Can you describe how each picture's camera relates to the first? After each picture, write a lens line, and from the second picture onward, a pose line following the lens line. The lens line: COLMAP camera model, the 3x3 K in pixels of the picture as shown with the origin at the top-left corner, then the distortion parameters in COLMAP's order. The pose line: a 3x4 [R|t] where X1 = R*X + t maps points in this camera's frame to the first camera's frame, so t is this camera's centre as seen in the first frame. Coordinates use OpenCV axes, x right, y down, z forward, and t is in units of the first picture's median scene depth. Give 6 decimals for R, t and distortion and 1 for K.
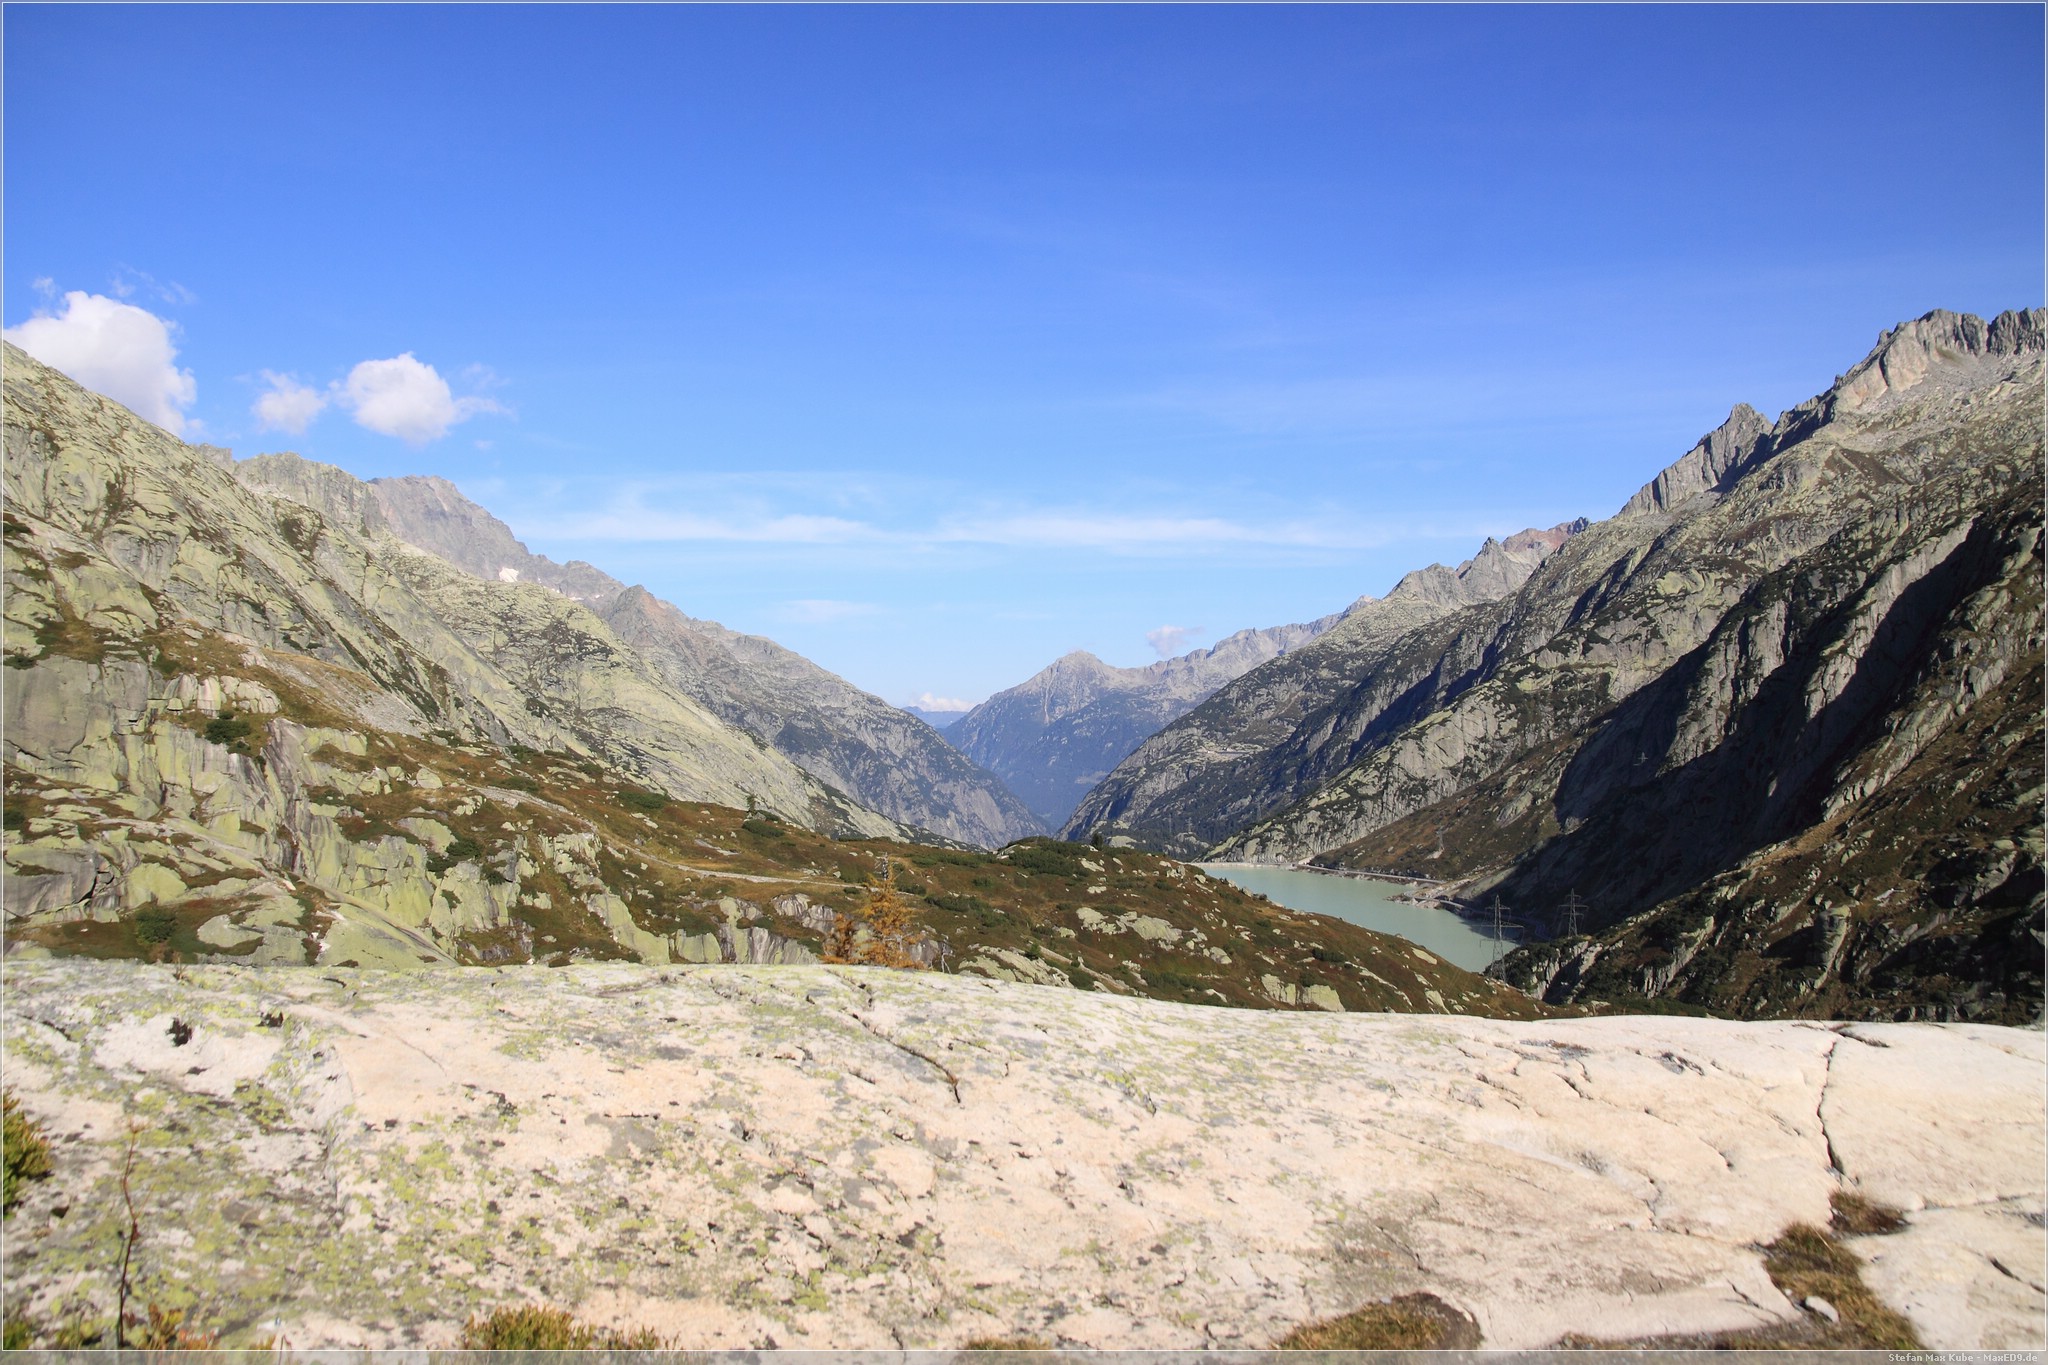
lens RADIAL K [[1585.8, 0, 1021.3], [0, 1585.8, 690.1], [0, 0, 1]] dist [-0.146150, 0.124487]
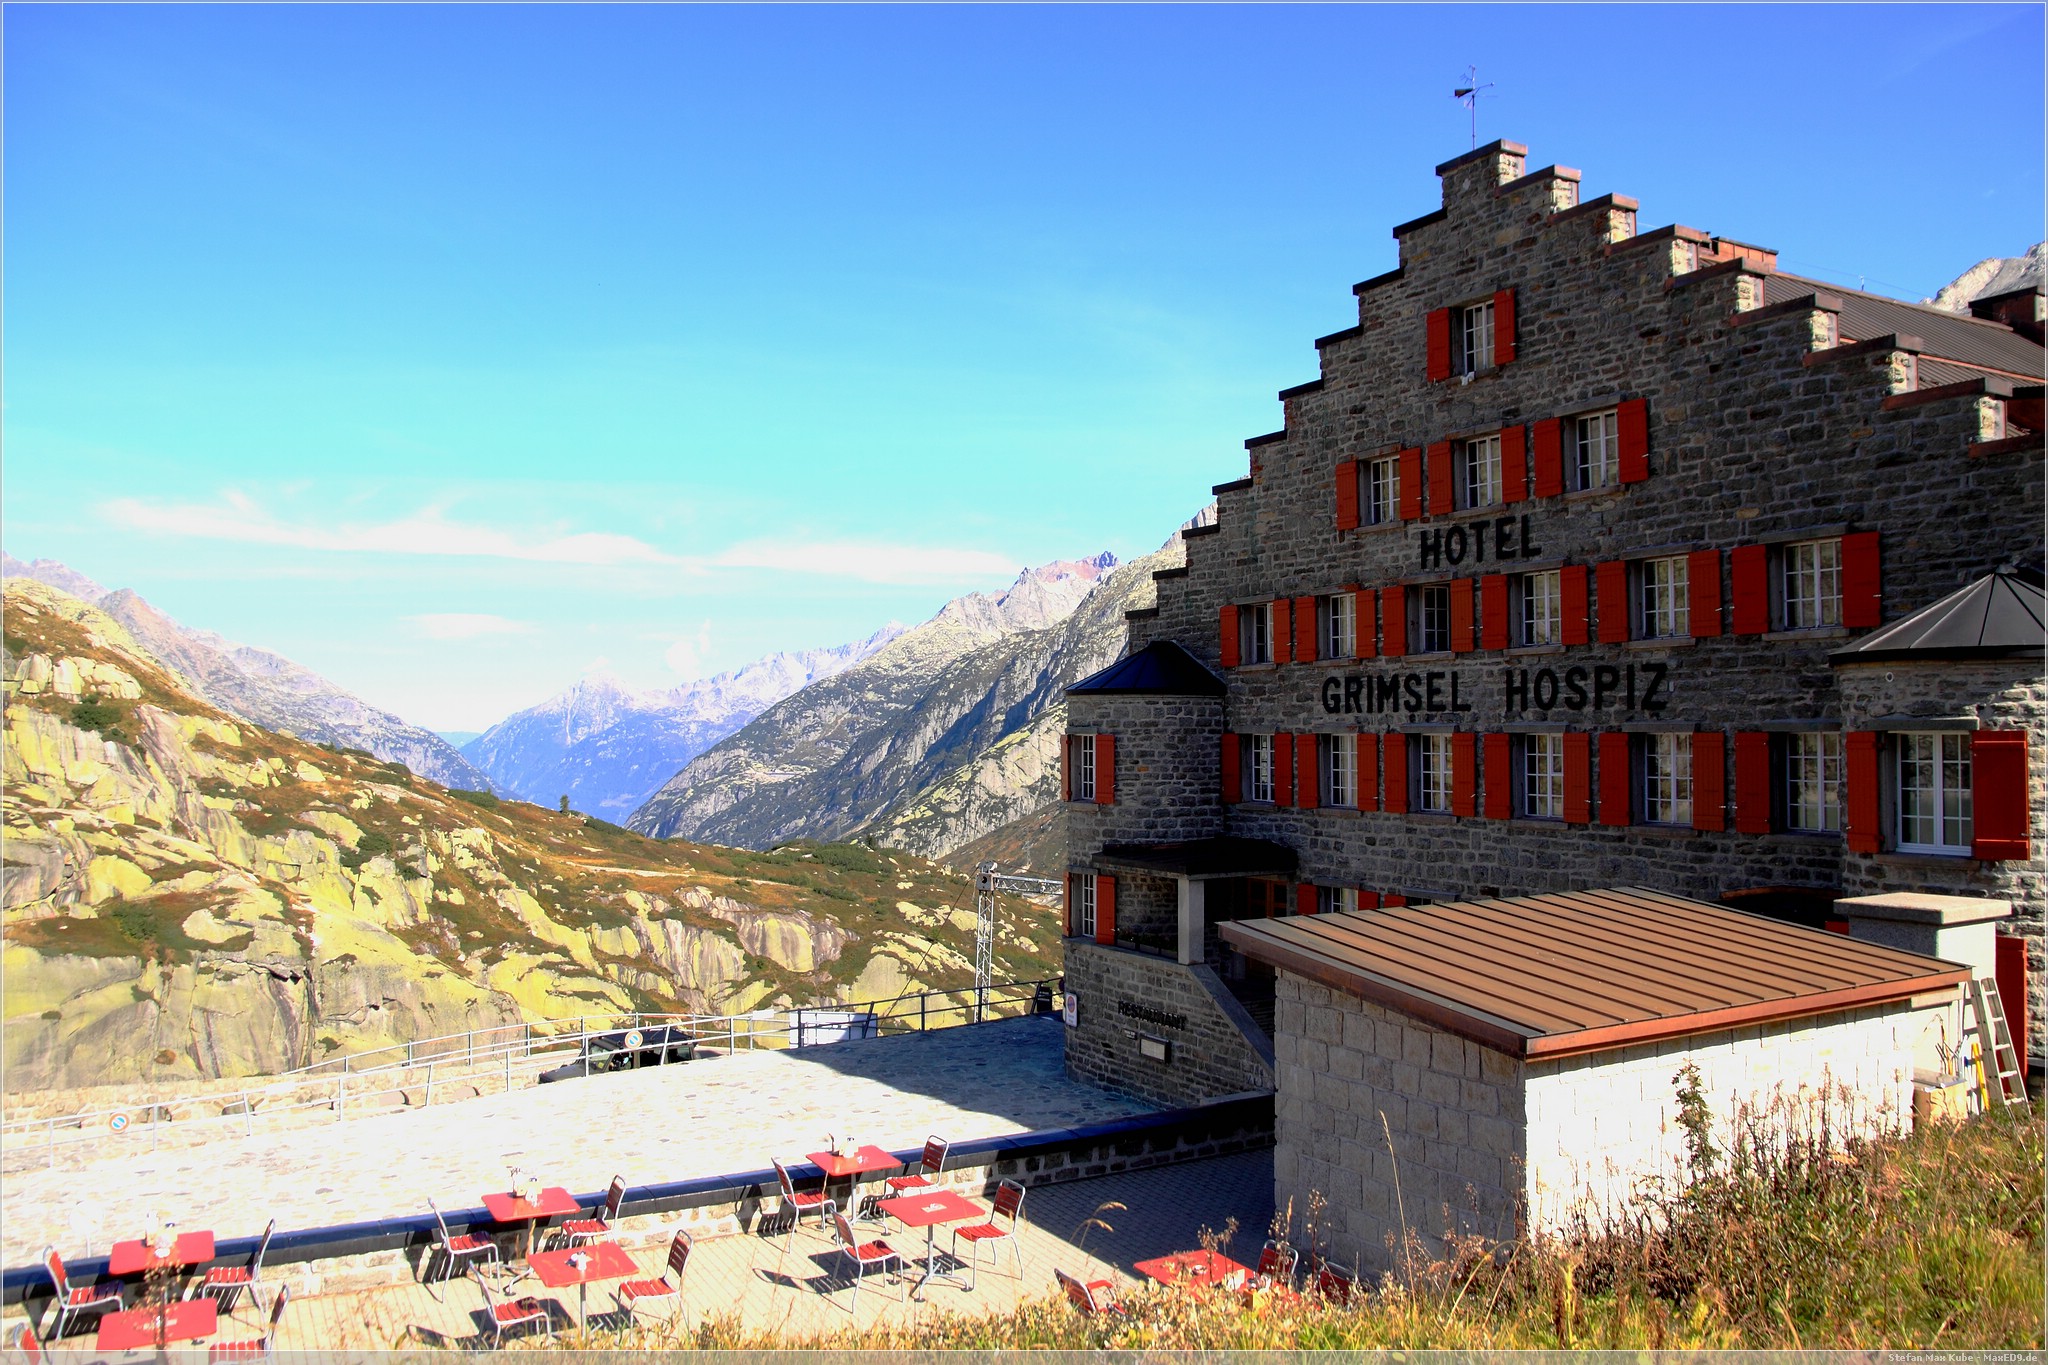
lens RADIAL K [[1591.3, 0, 1025.1], [0, 1591.3, 696.8], [0, 0, 1]] dist [-0.145993, 0.126614]
pose [[0.953366, 0.014888, 0.301449, -0.116052], [-0.011636, 0.999853, -0.012583, 0.008588], [-0.301593, 0.008489, 0.953399, -0.012255]]
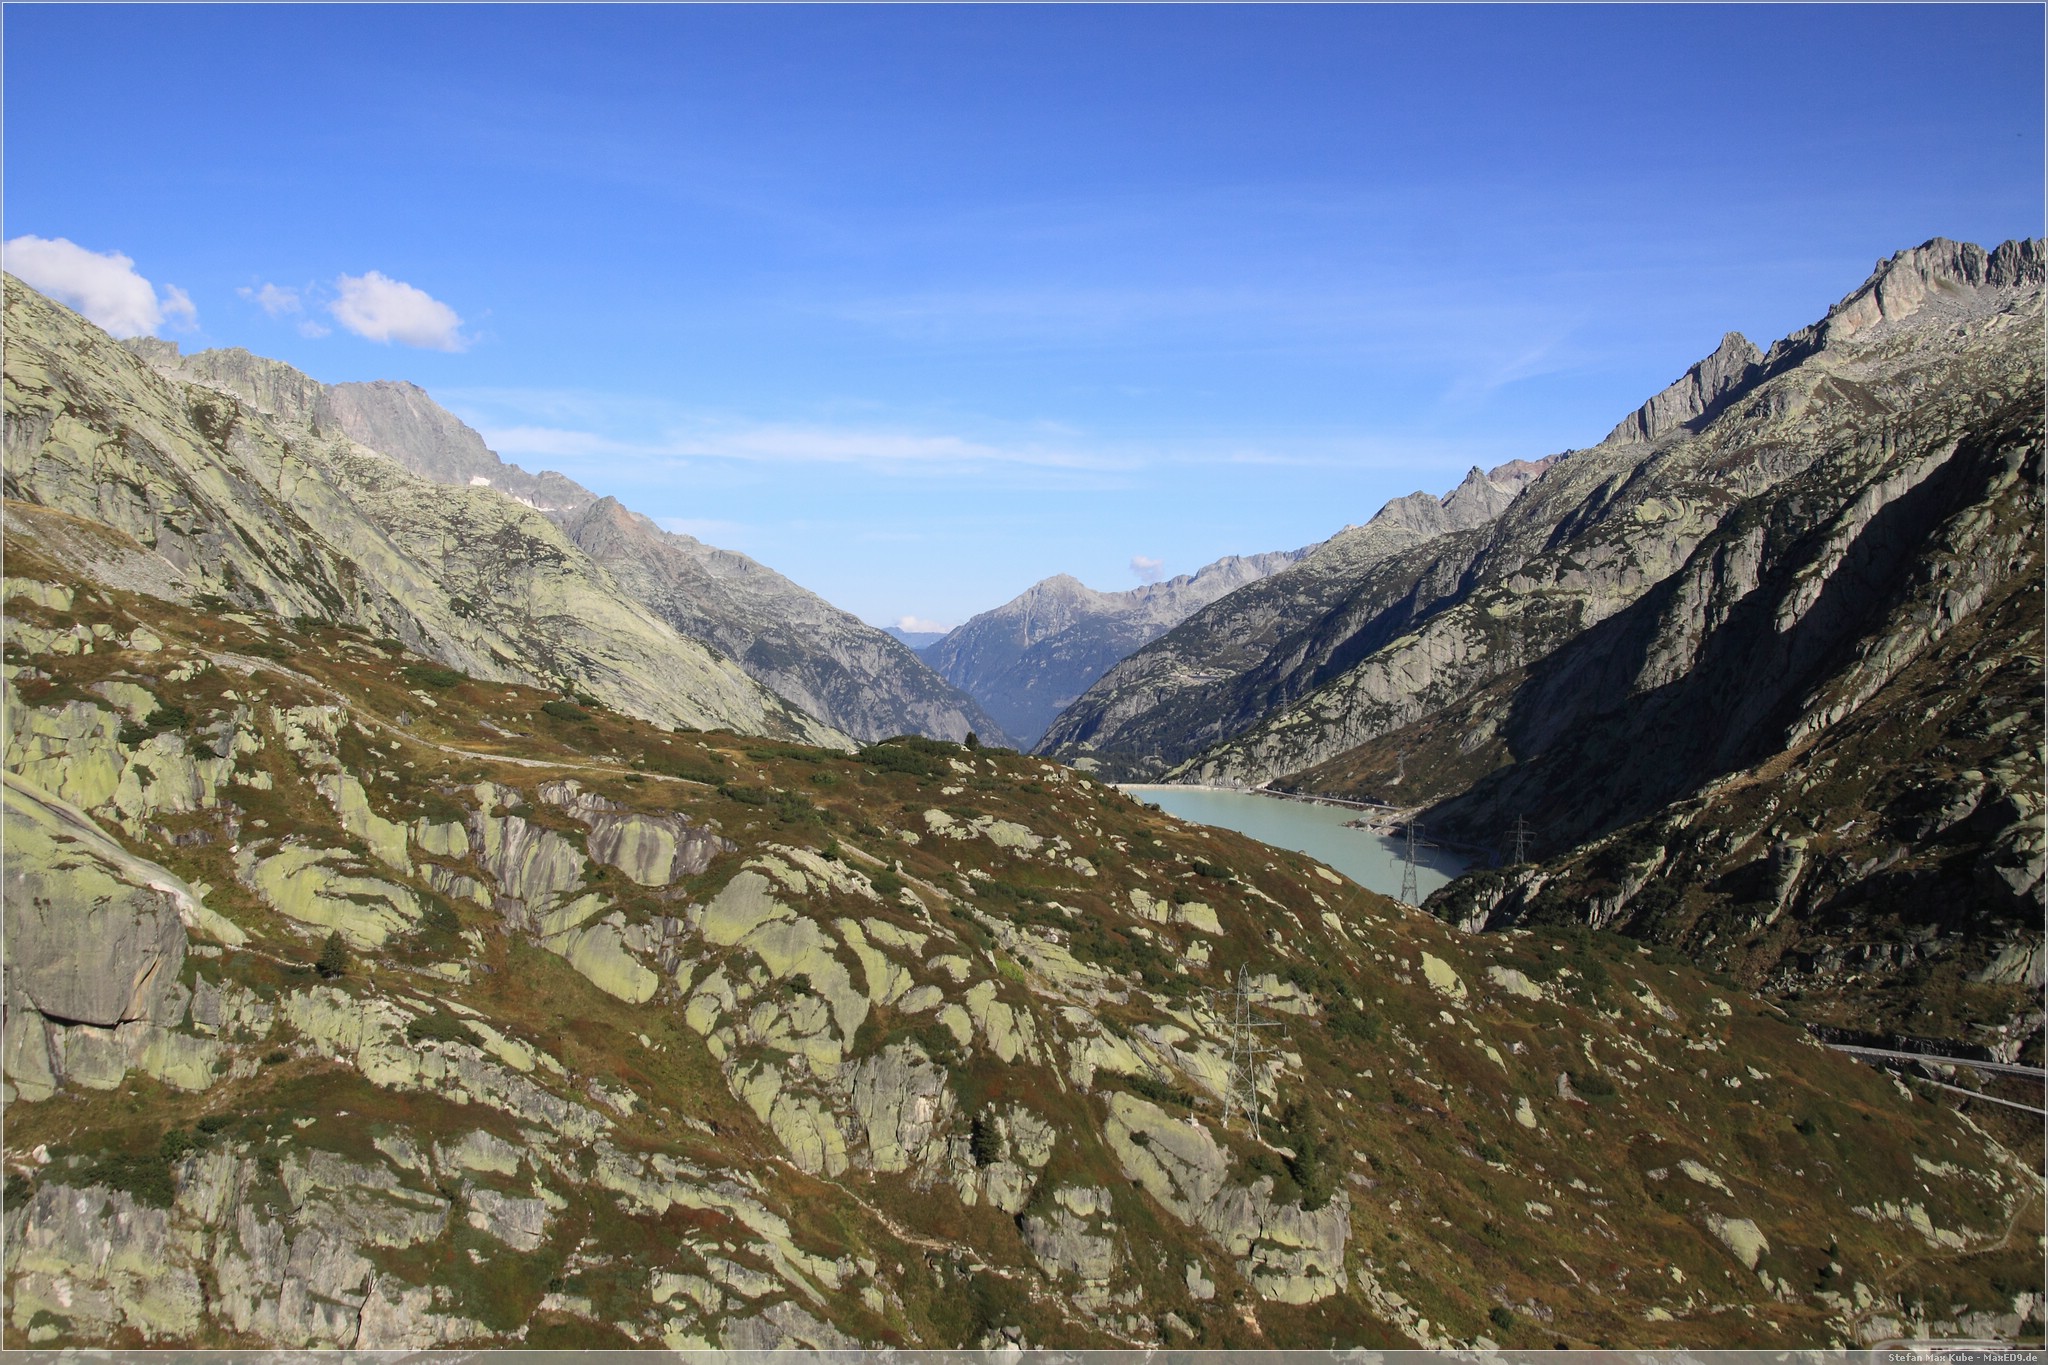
lens RADIAL K [[1591.3, 0, 1025.1], [0, 1591.3, 696.8], [0, 0, 1]] dist [-0.145993, 0.126614]
pose [[0.999698, 0.020959, 0.012815, 0.045671], [-0.021597, 0.998424, 0.051798, 0.015592], [-0.011709, -0.052059, 0.998575, 0.063246]]
